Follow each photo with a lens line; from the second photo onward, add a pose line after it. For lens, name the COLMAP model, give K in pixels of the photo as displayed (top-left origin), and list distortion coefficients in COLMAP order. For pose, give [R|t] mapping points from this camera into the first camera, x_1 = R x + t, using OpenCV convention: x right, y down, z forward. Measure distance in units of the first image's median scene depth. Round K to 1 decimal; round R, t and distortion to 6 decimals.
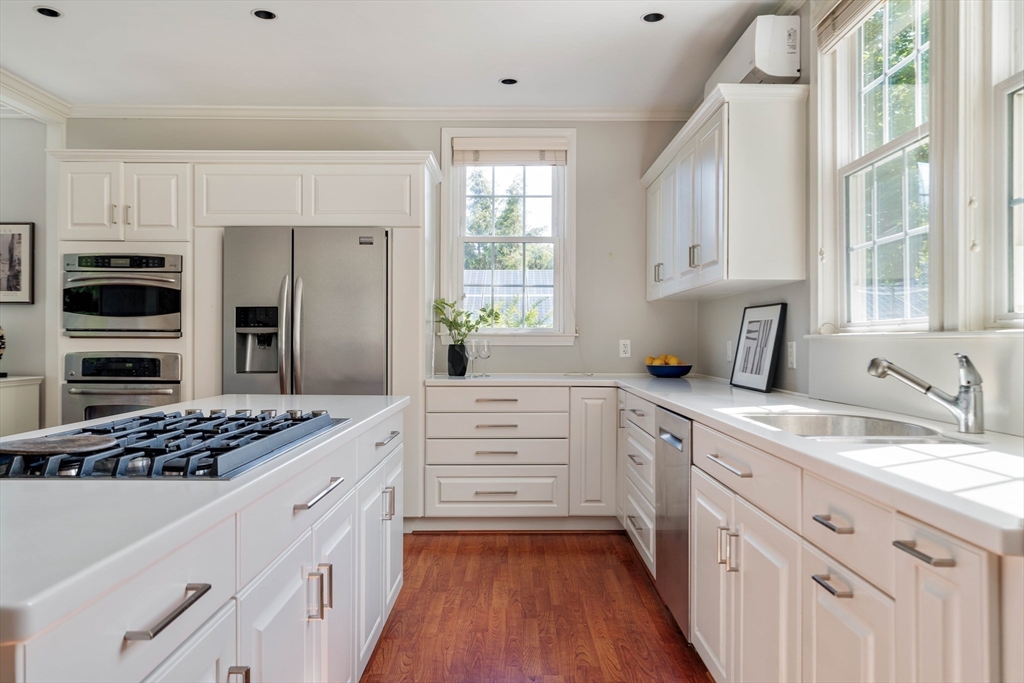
lens RADIAL K [[717.7, 0, 512.0], [0, 717.7, 341.5], [0, 0, 1]] dist [-0.000456, -0.003096]
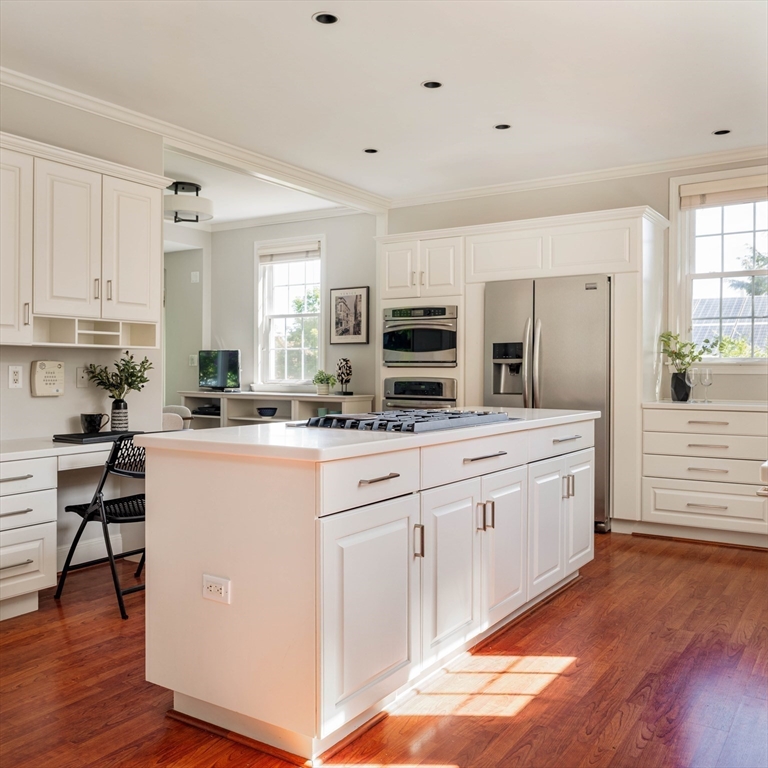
lens RADIAL K [[750.4, 0, 384.0], [0, 750.4, 384.0], [0, 0, 1]] dist [-0.002085, -0.008878]
pose [[0.828883, 0.010361, -0.559326, 0.211699], [-0.003139, 0.999899, 0.013871, 0.007345], [0.559414, -0.009742, 0.828831, -0.239034]]
